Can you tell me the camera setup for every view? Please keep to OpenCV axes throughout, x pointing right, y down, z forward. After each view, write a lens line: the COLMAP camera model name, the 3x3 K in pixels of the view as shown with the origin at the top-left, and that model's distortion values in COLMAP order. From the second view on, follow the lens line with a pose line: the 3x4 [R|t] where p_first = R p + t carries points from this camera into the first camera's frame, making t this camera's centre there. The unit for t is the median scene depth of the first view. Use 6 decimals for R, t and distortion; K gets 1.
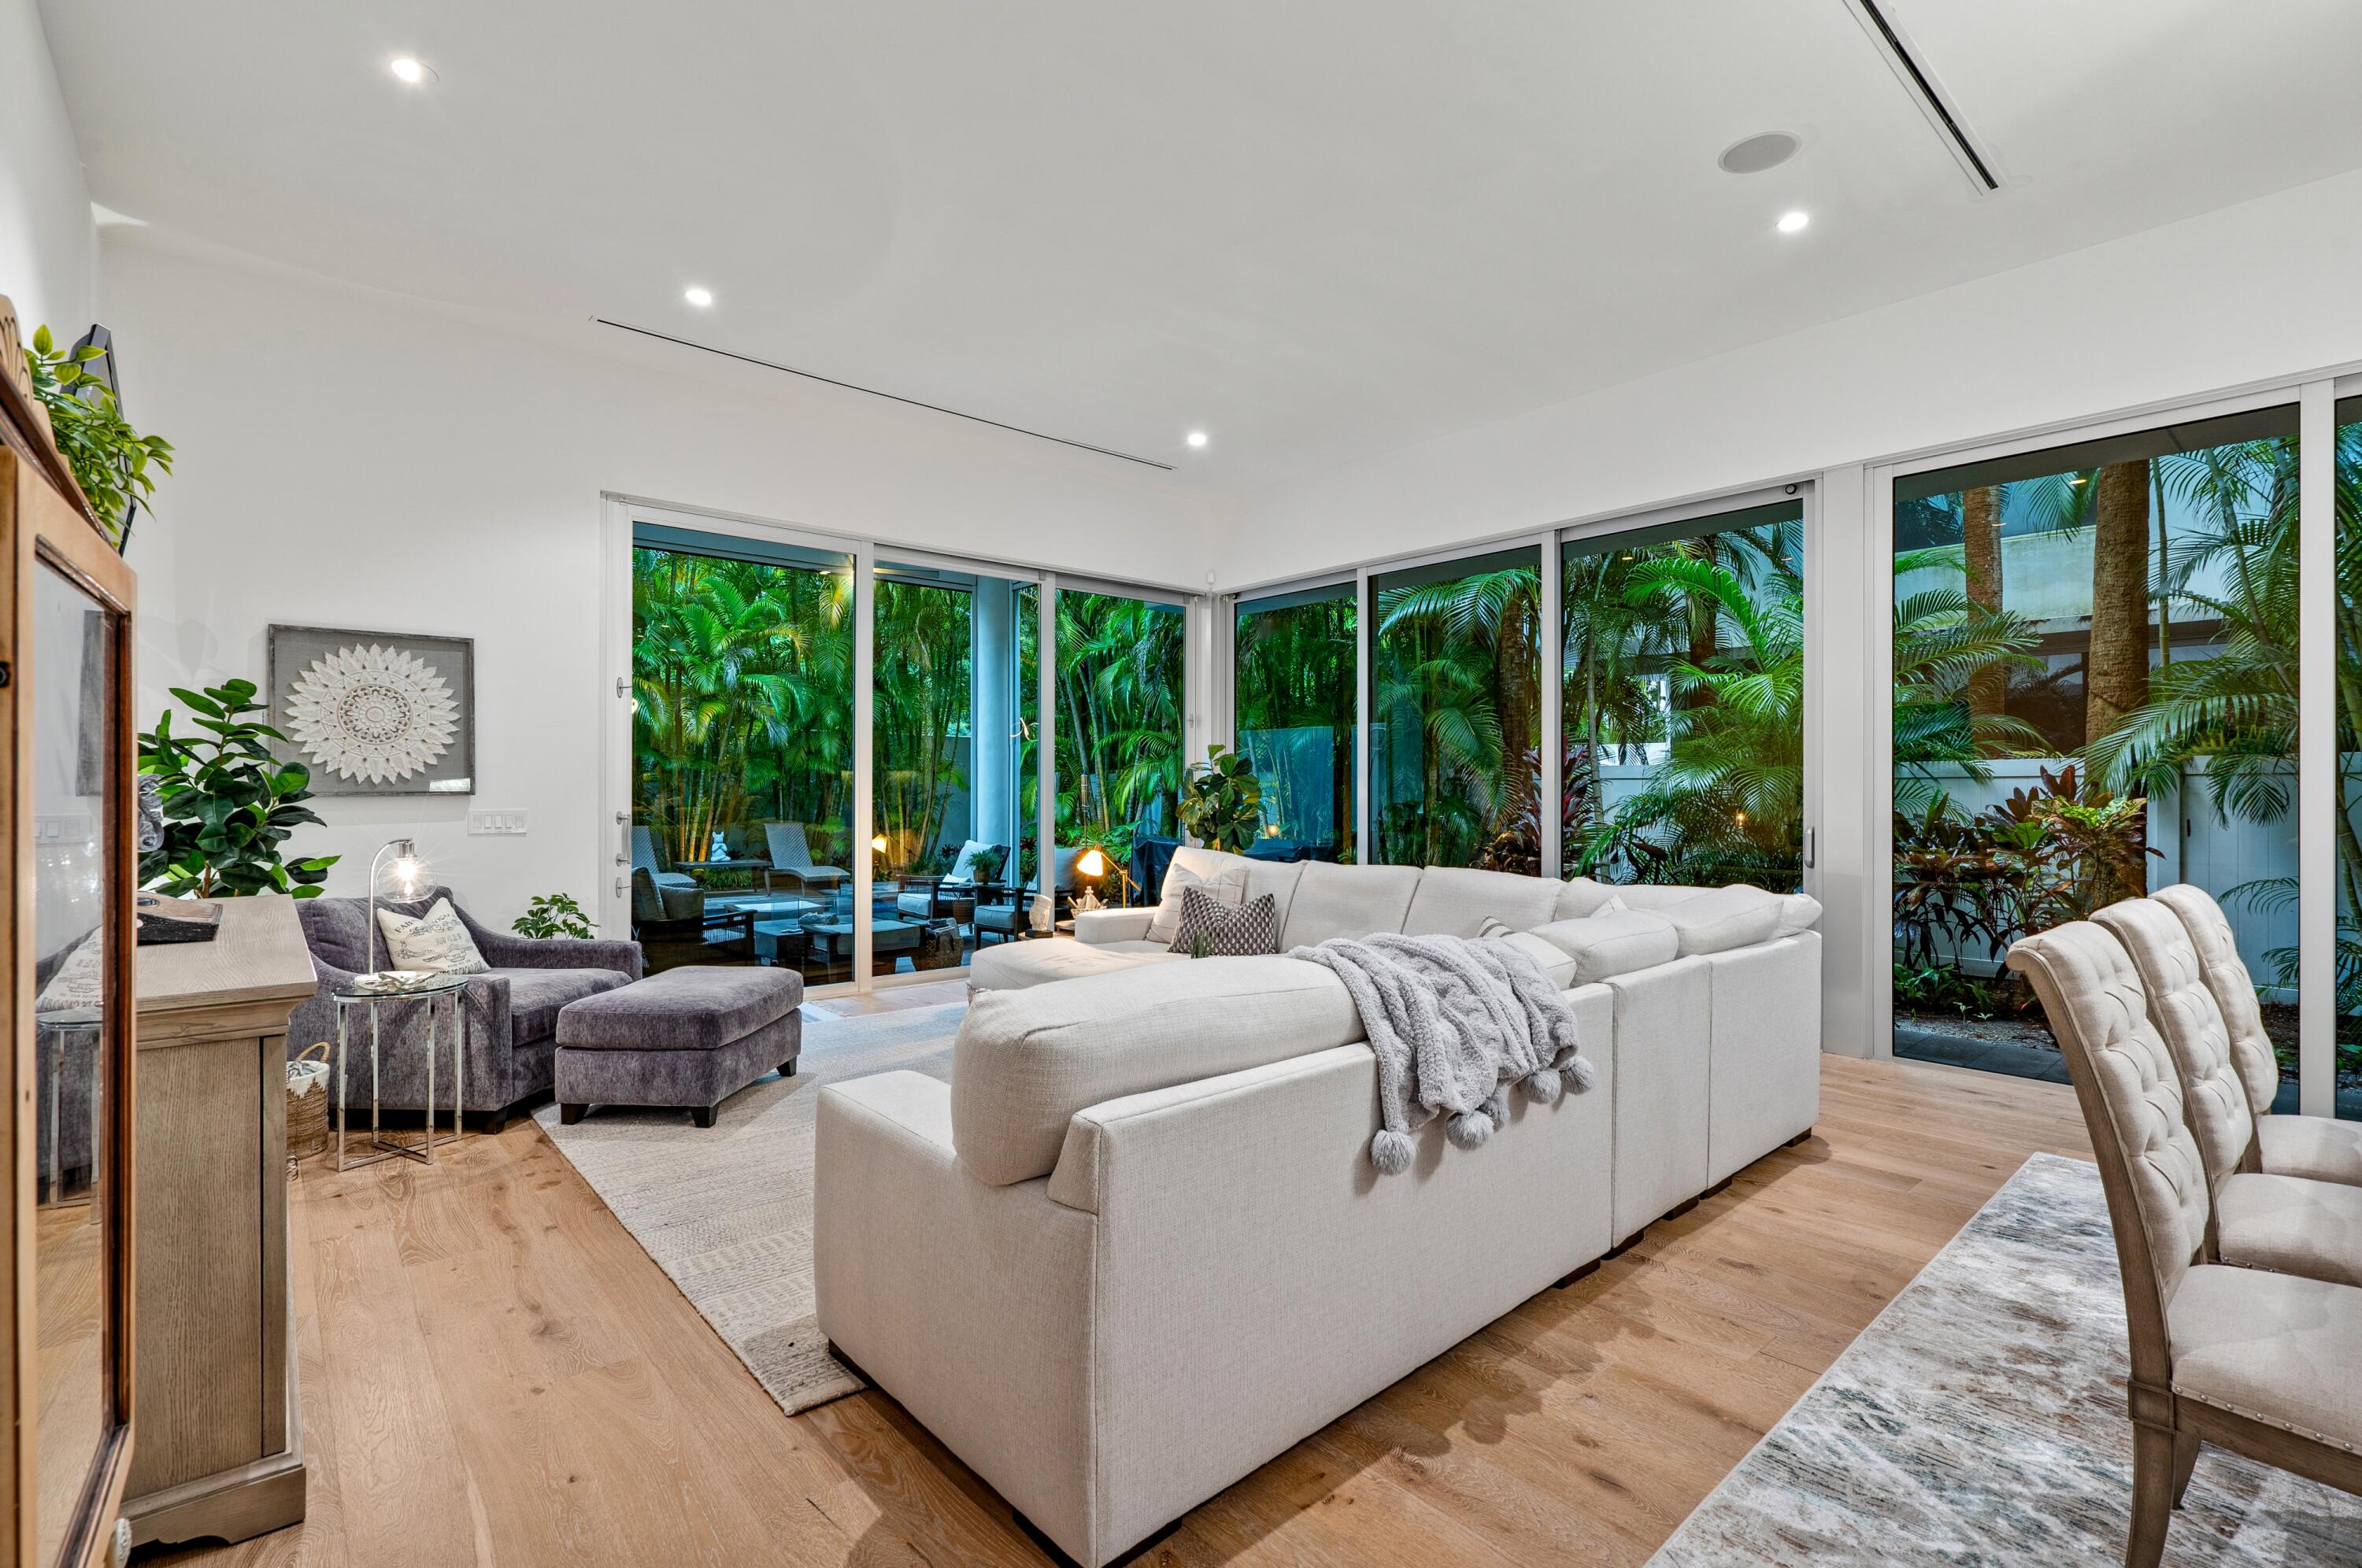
lens RADIAL K [[1075.5, 0, 1172.8], [0, 1075.5, 791.1], [0, 0, 1]] dist [0.000705, 0.000593]
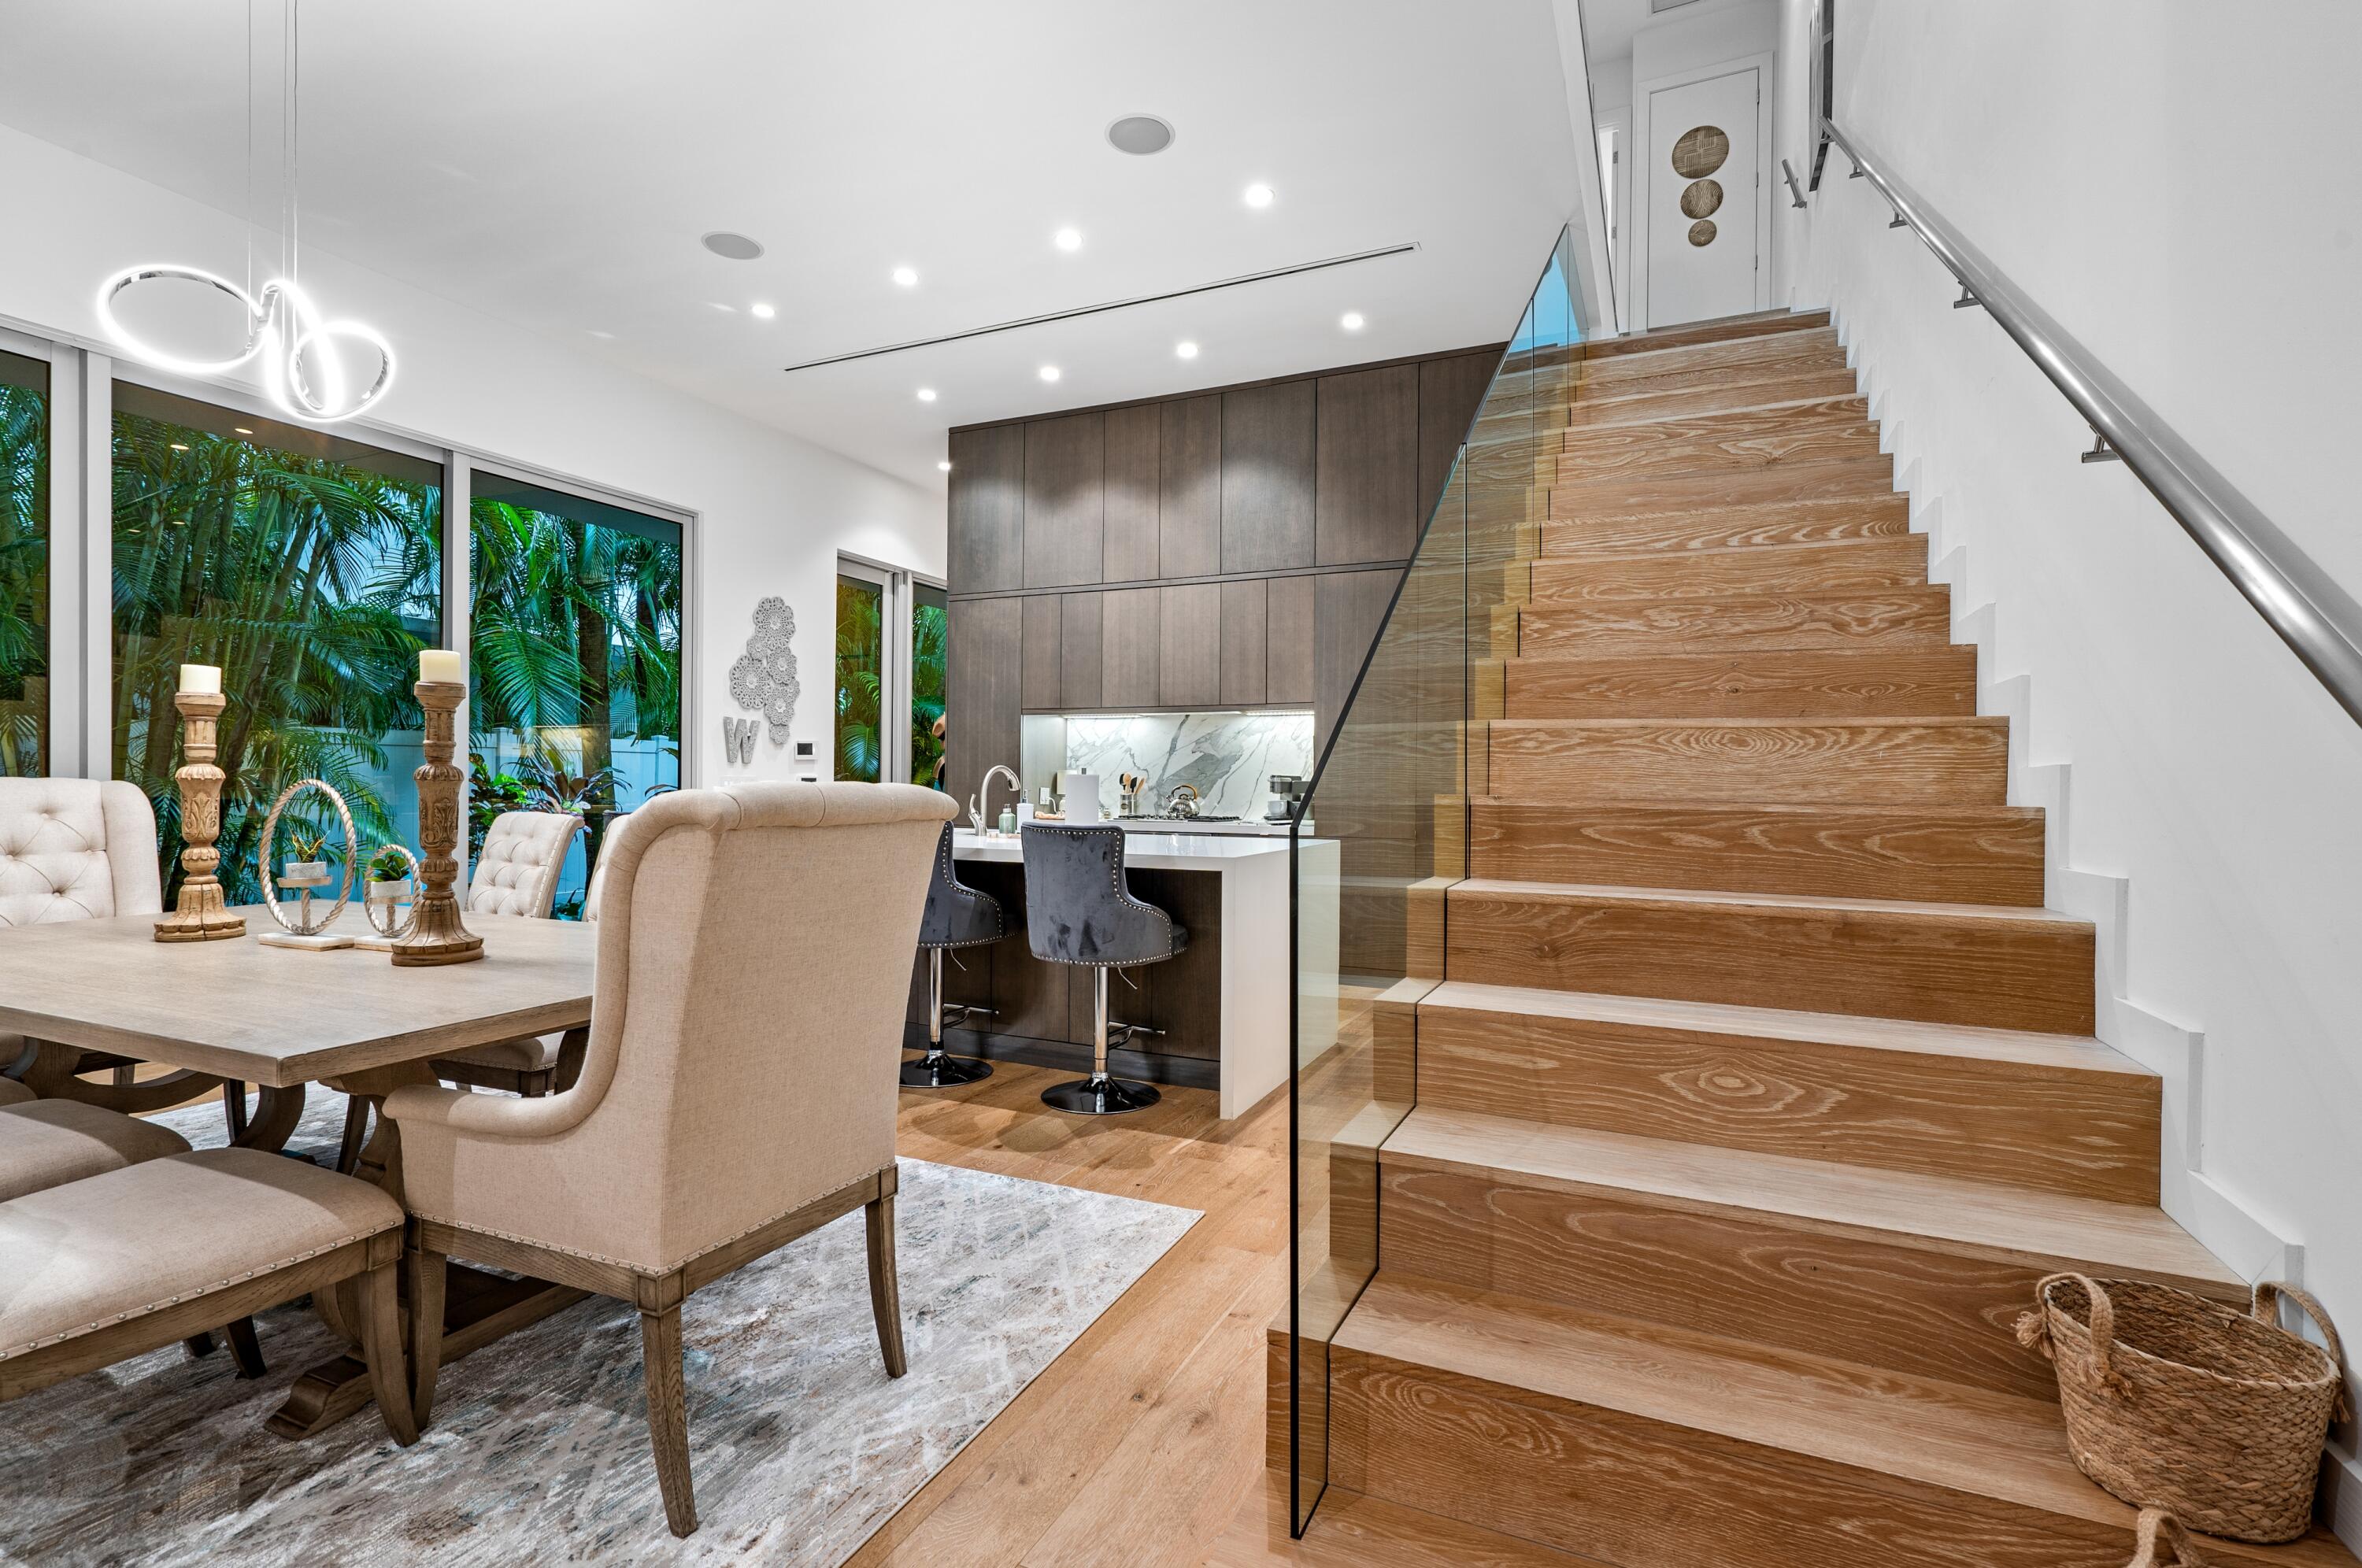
lens RADIAL K [[1075.5, 0, 1172.8], [0, 1075.5, 791.1], [0, 0, 1]] dist [0.000705, 0.000593]
pose [[-0.411822, -0.016831, 0.911109, -0.126058], [-0.009620, 0.999854, 0.014122, 0.032842], [-0.911214, -0.002949, -0.411924, 0.232799]]
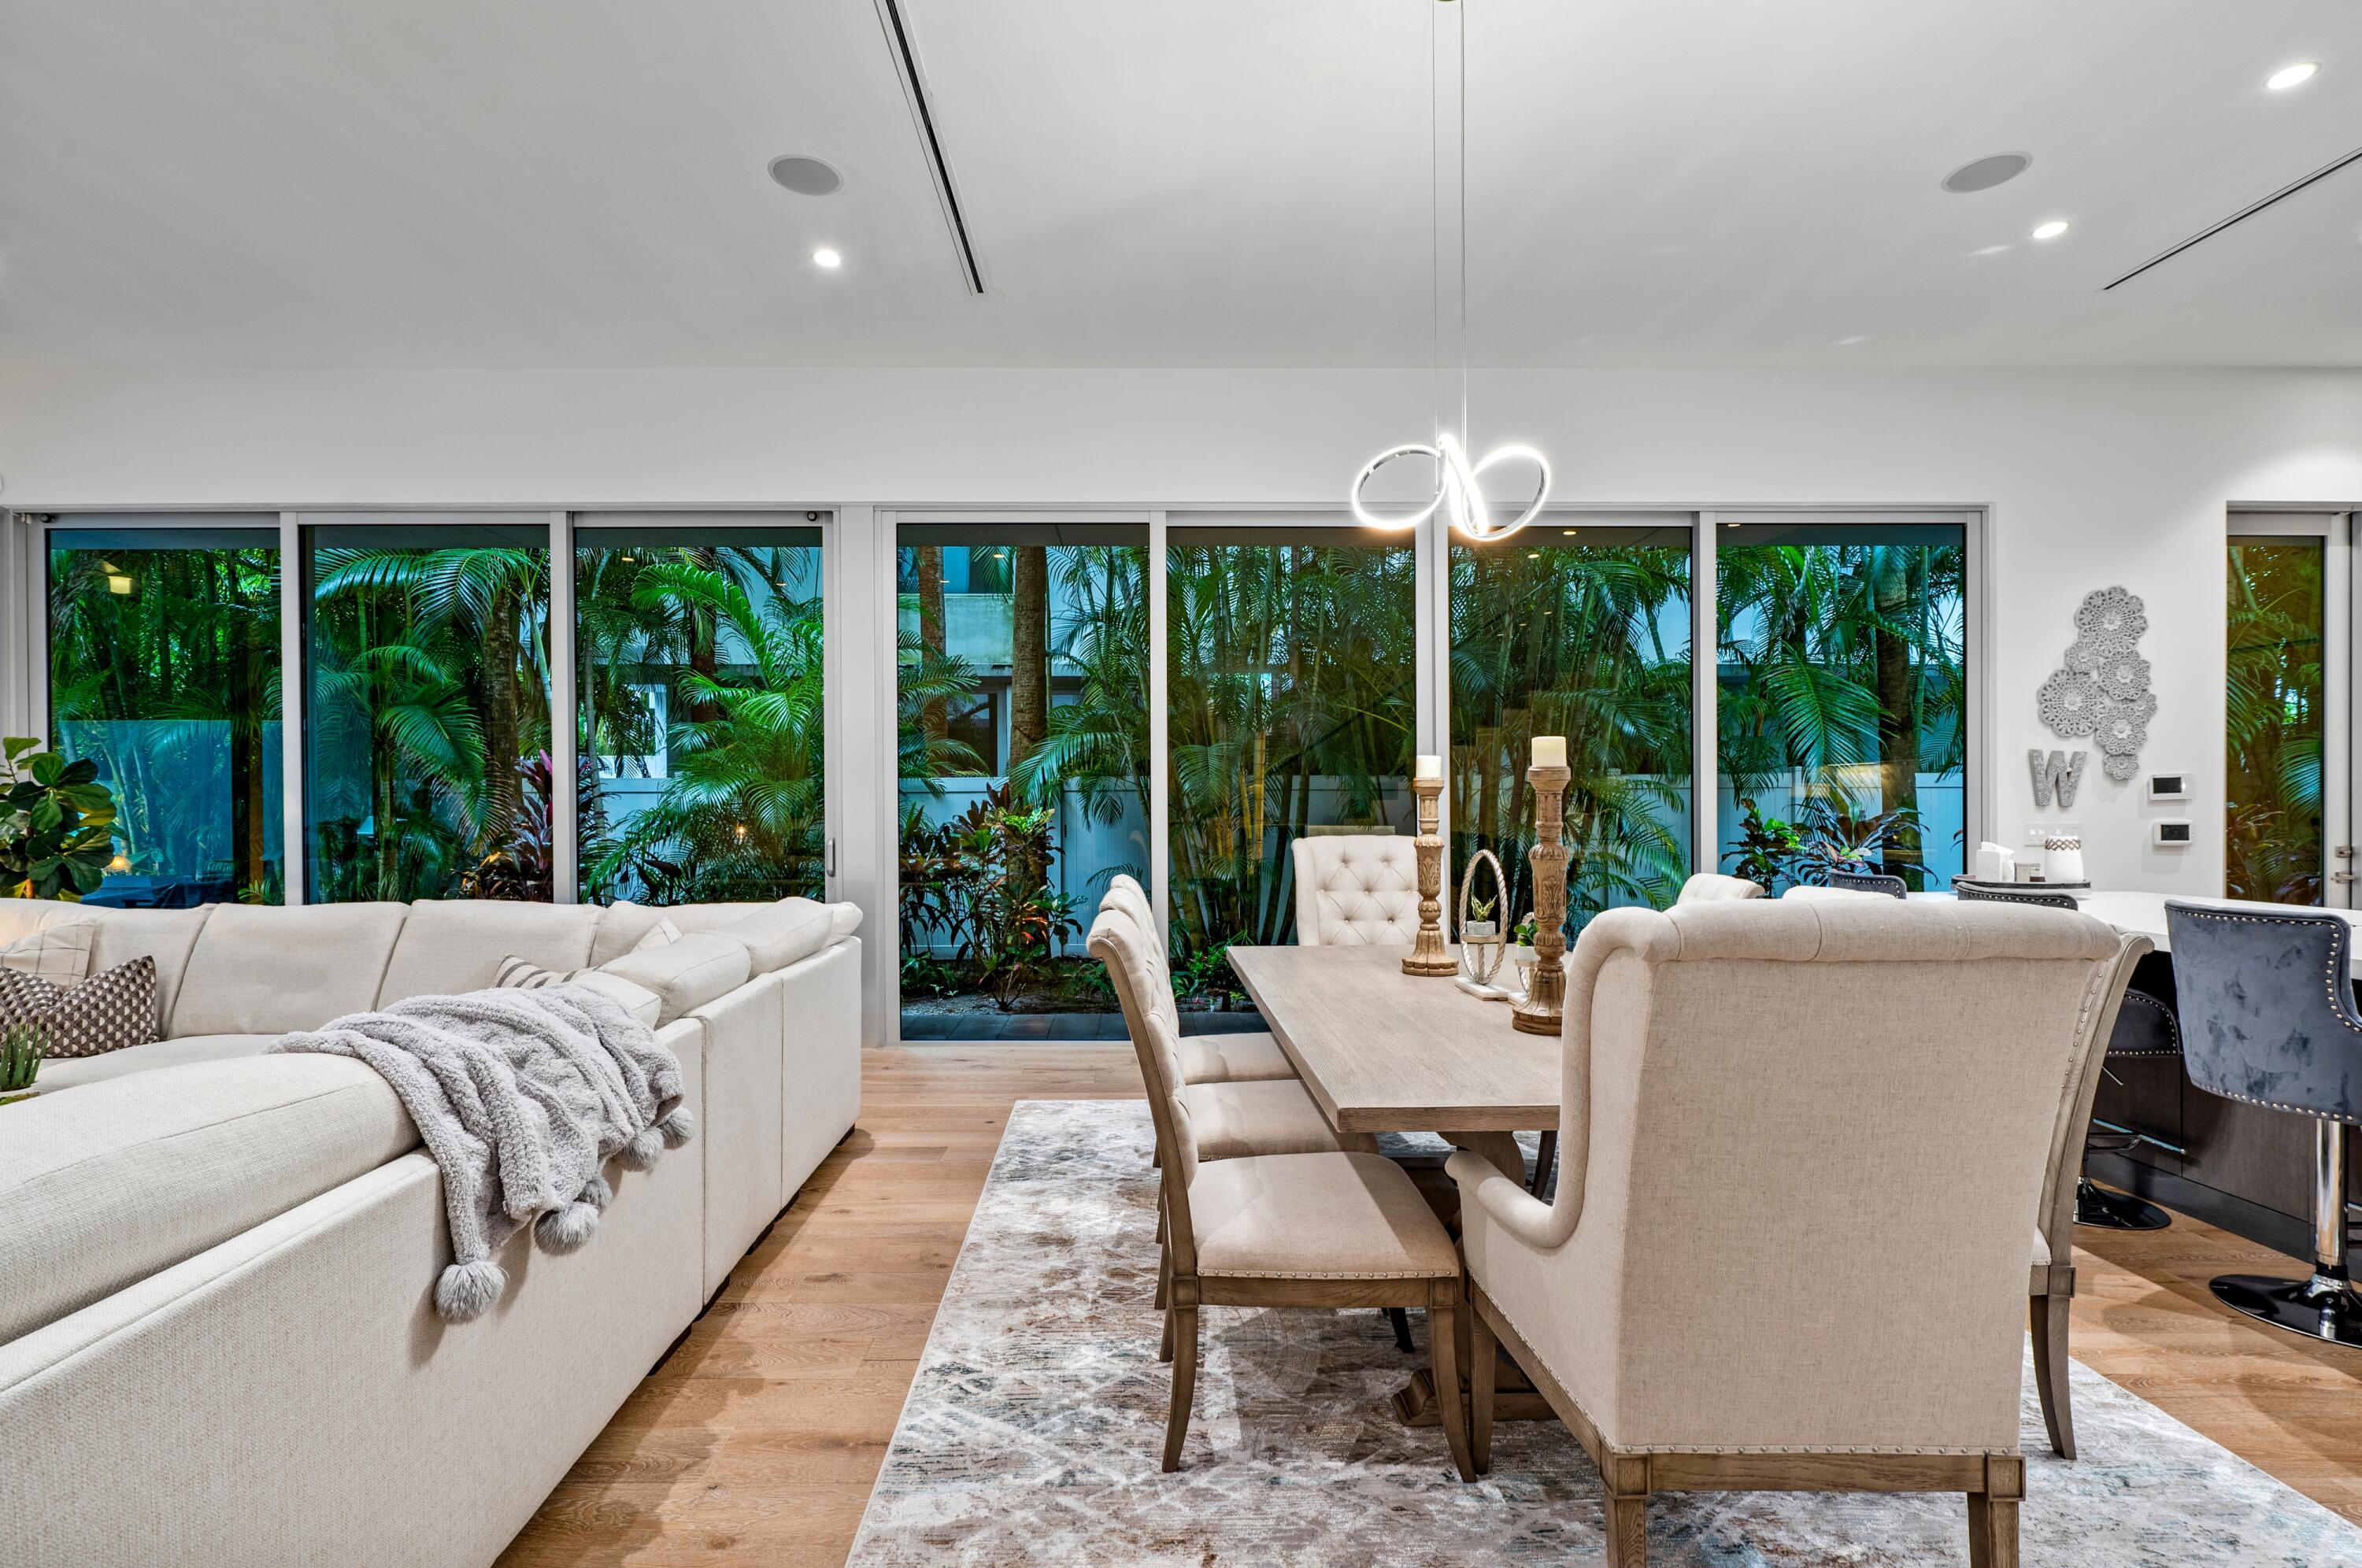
lens RADIAL K [[1090.3, 0, 1139.1], [0, 1090.3, 813.3], [0, 0, 1]] dist [-0.001582, 0.000450]
pose [[0.650204, -0.010029, 0.759693, -0.042512], [0.004645, 0.999947, 0.009225, 0.000309], [-0.759745, -0.002470, 0.650216, 0.104445]]
